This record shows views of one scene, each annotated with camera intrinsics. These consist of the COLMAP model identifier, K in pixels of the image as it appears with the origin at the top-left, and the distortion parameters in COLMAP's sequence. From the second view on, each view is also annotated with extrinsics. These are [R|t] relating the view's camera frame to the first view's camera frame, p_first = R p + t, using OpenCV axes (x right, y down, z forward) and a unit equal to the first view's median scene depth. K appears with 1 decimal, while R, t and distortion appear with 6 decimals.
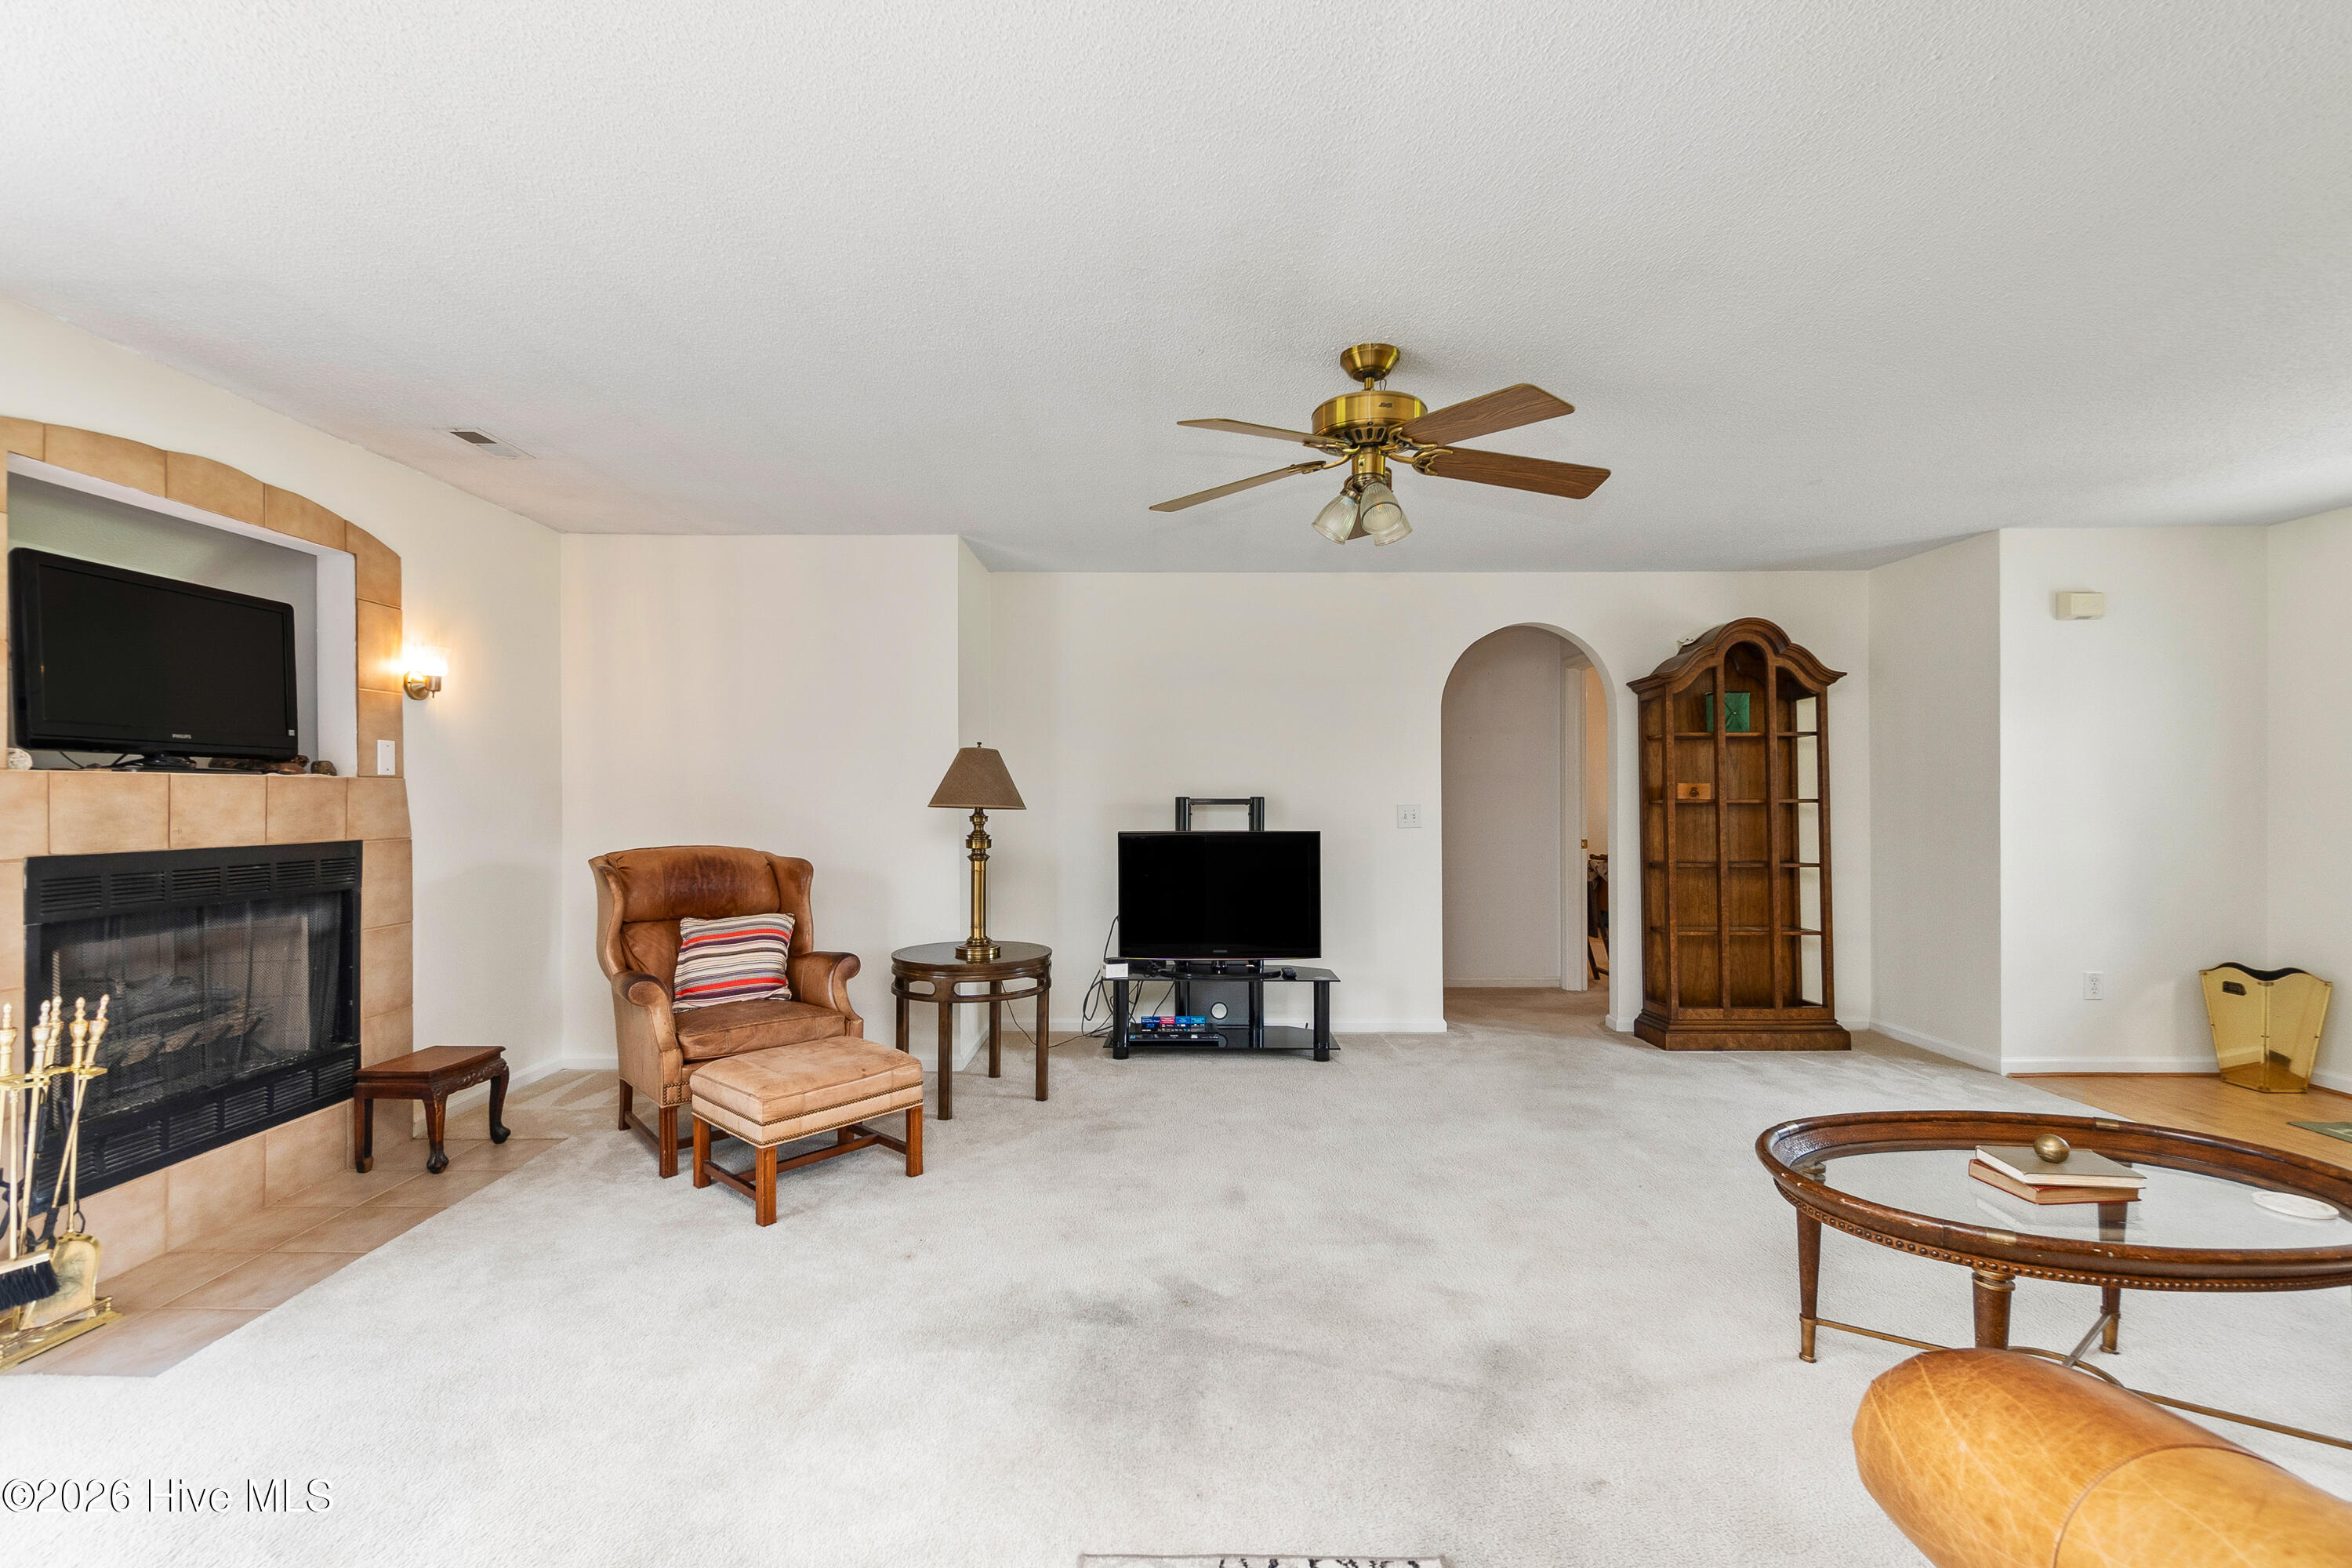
lens RADIAL K [[1010.2, 0, 1170.7], [0, 1010.2, 797.2], [0, 0, 1]] dist [-0.007908, 0.002559]
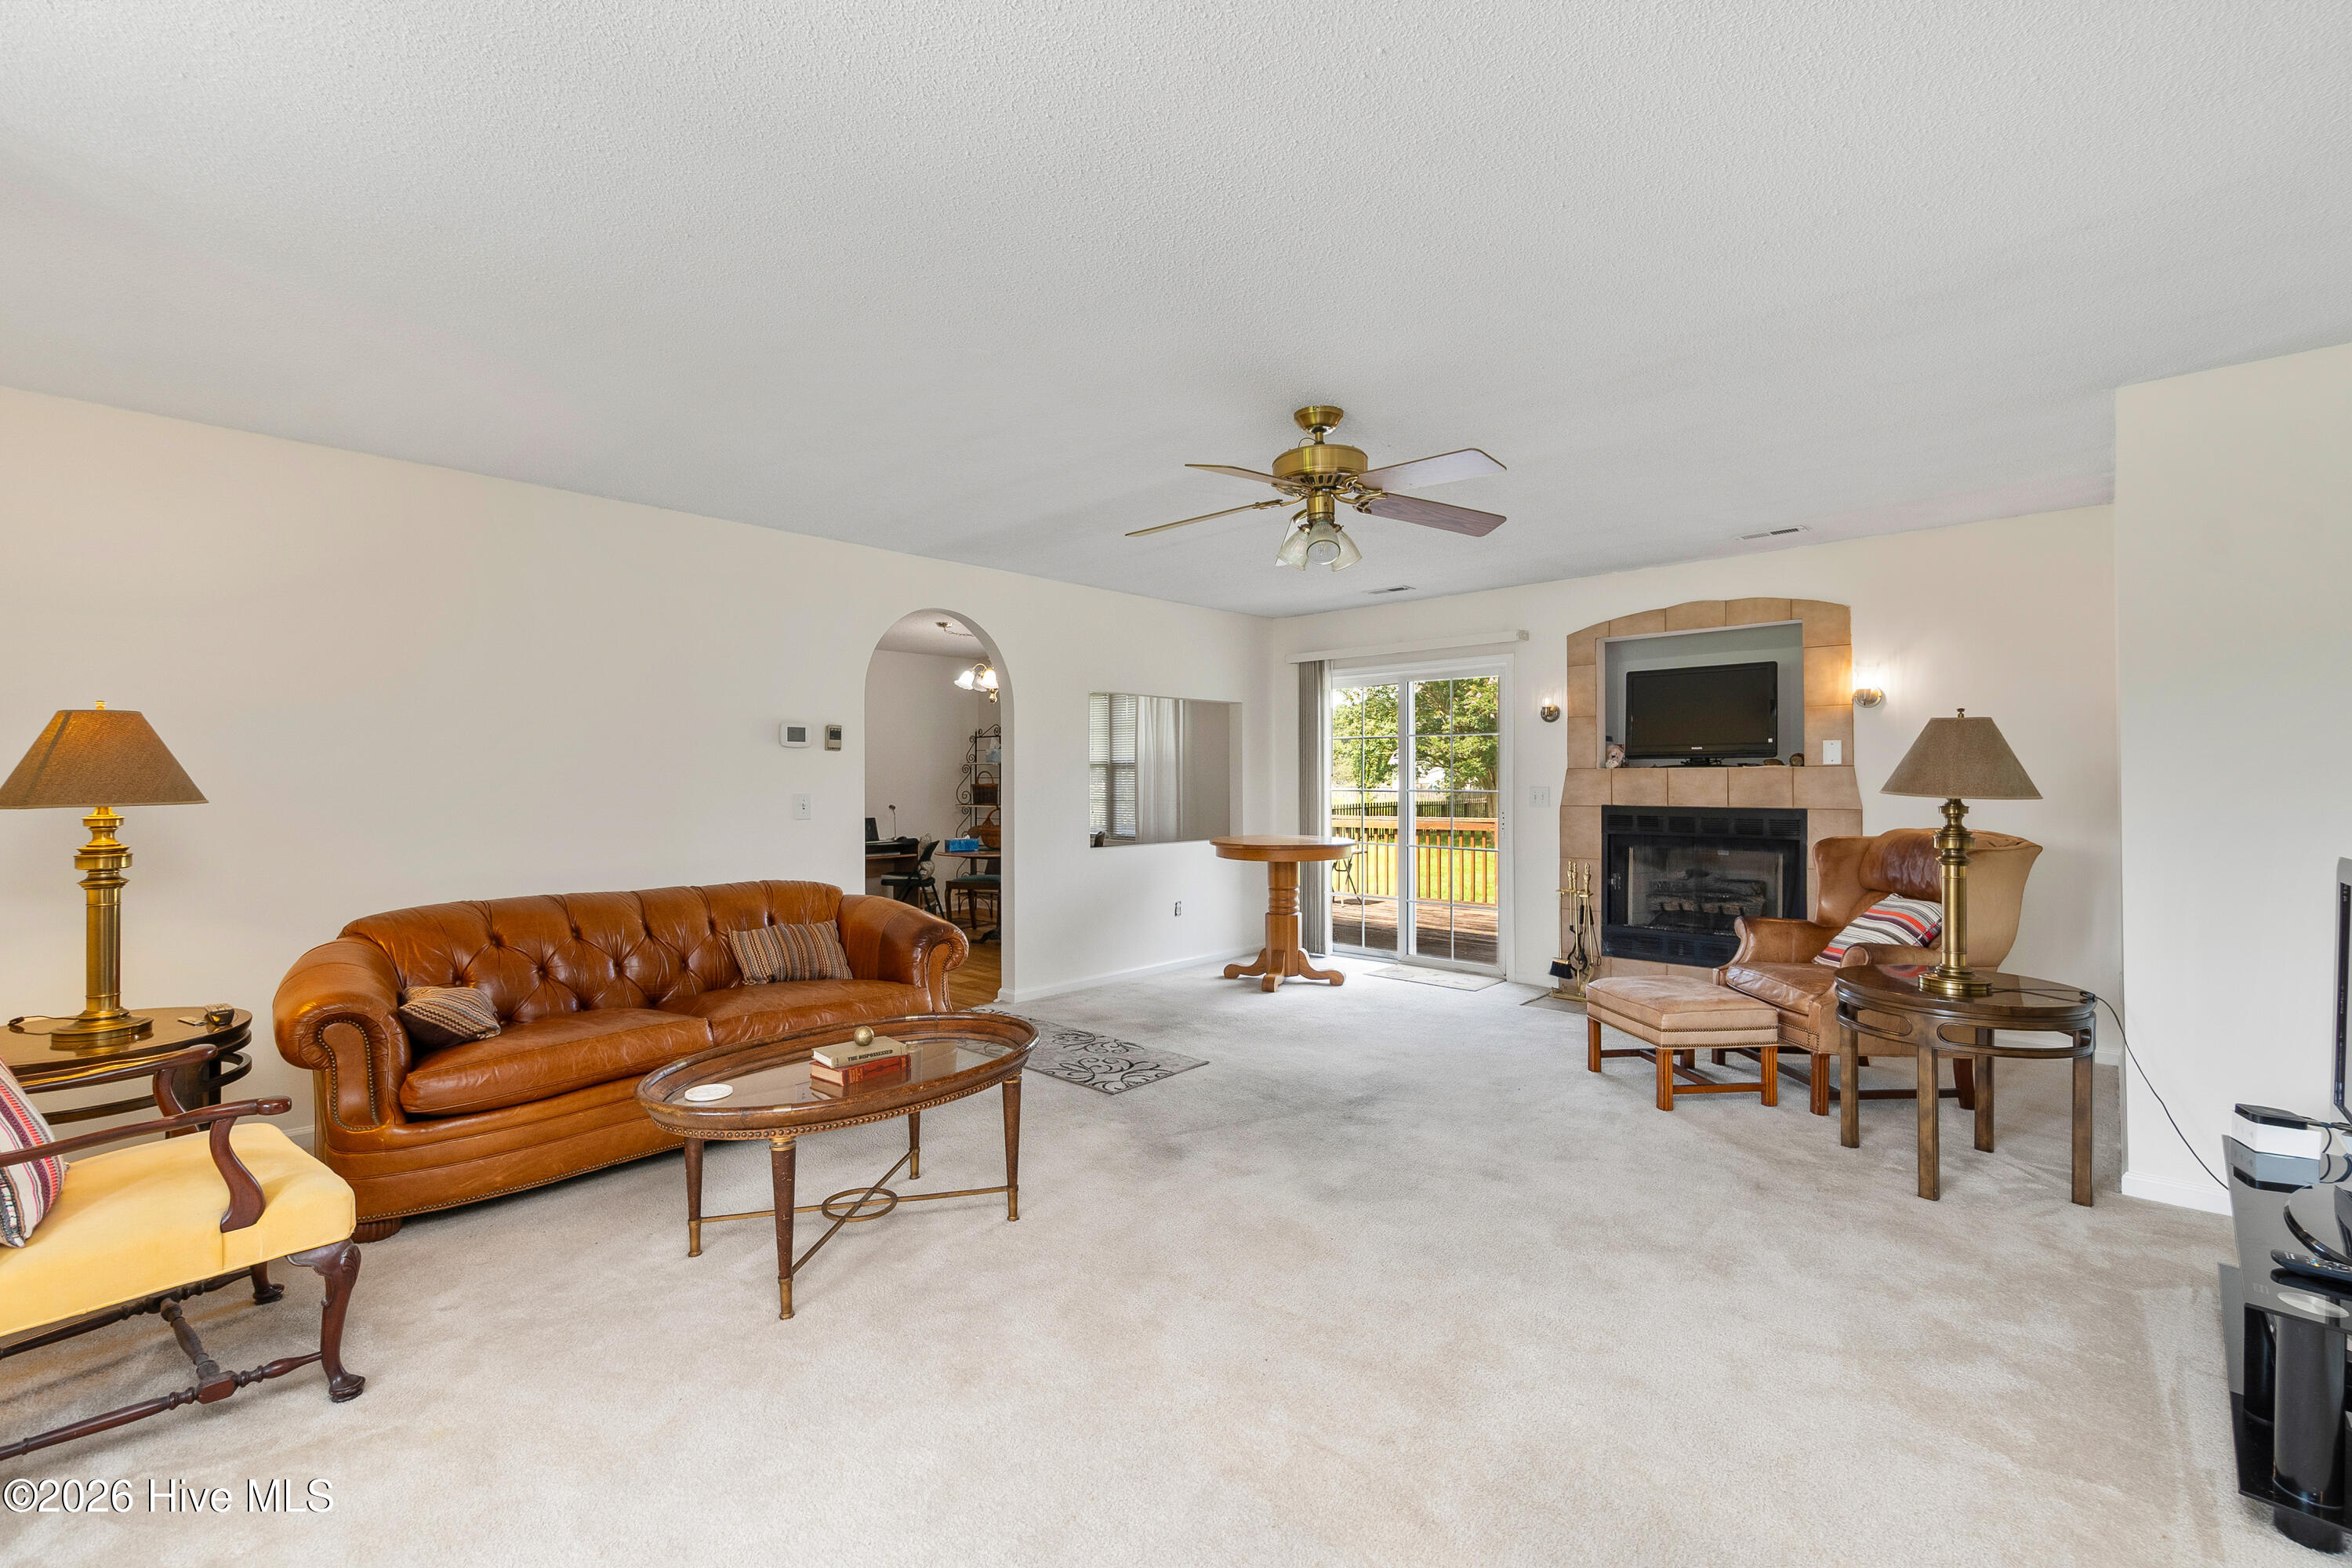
lens RADIAL K [[1010.2, 0, 1167.4], [0, 1010.2, 780.1], [0, 0, 1]] dist [-0.007908, 0.002559]
pose [[-0.682836, 0.002414, -0.730568, 0.772622], [0.001257, 0.999997, 0.002130, -0.003546], [0.730571, 0.000536, -0.682837, 1.089059]]
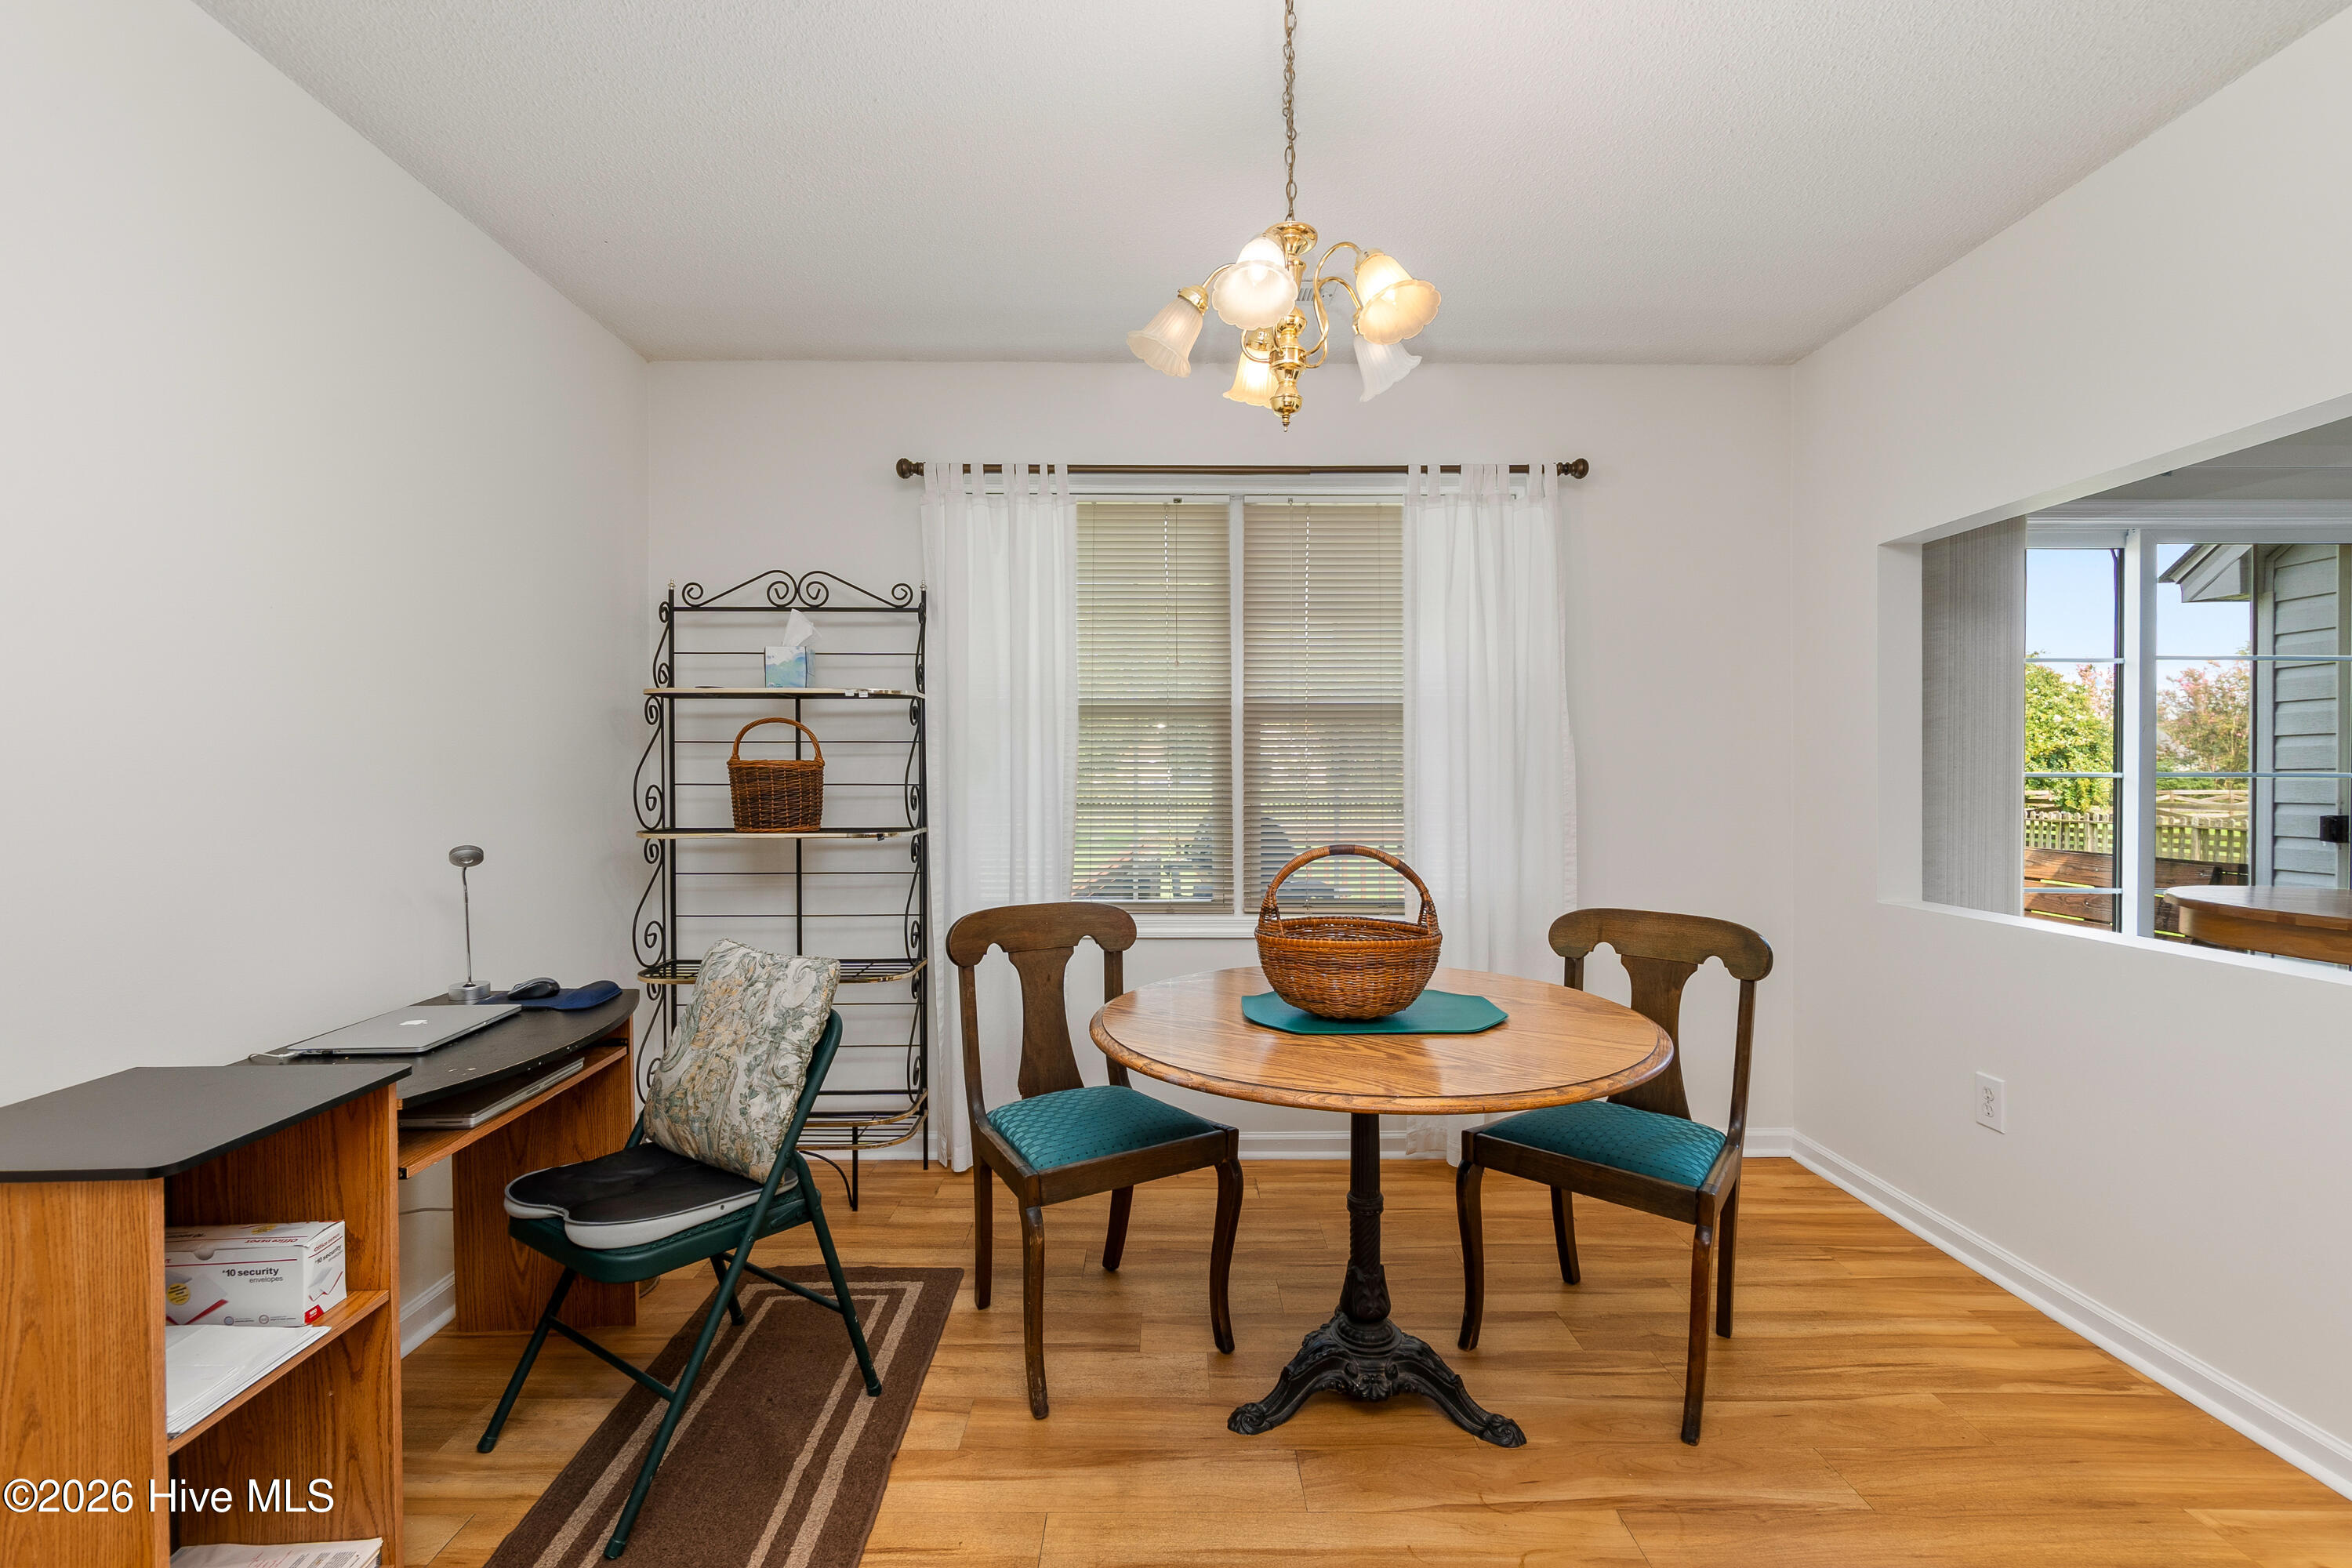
lens RADIAL K [[1010.2, 0, 1174.0], [0, 1010.2, 803.0], [0, 0, 1]] dist [-0.007908, 0.002559]
pose [[0.002743, 0.021775, -0.999759, 0.079374], [0.000050, 0.999763, 0.021775, 0.022910], [0.999996, -0.000110, 0.002741, -0.475948]]
